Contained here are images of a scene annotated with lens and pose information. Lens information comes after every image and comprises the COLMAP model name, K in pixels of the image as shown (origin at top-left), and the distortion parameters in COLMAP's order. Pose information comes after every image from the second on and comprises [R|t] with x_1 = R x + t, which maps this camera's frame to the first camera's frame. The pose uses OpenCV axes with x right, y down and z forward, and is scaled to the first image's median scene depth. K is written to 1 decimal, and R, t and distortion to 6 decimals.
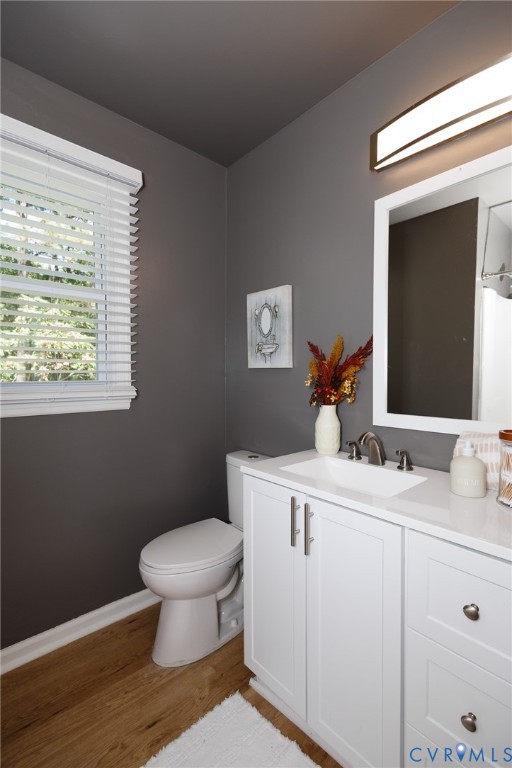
lens RADIAL K [[354.8, 0, 256.9], [0, 354.8, 386.7], [0, 0, 1]] dist [0.002876, -0.000893]
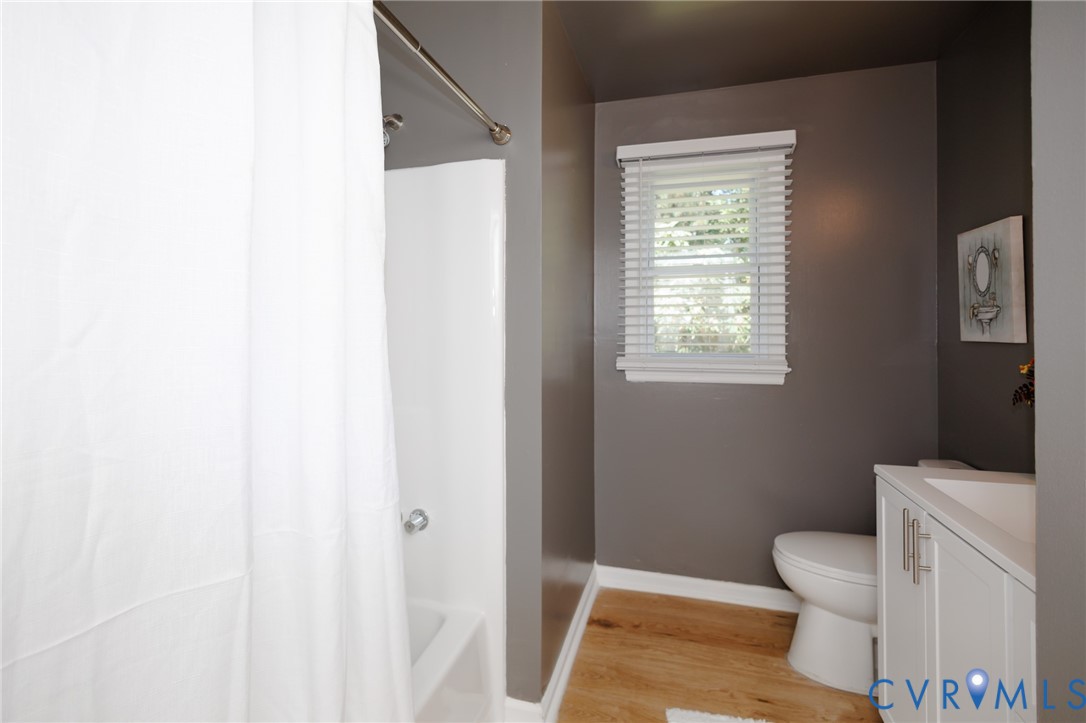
lens RADIAL K [[501.7, 0, 548.5], [0, 501.7, 333.2], [0, 0, 1]] dist [0.002876, -0.000893]
pose [[0.523966, 0.001413, -0.851738, 0.415601], [-0.025878, 0.999563, -0.014261, -0.035429], [0.851346, 0.029514, 0.523774, -0.202475]]
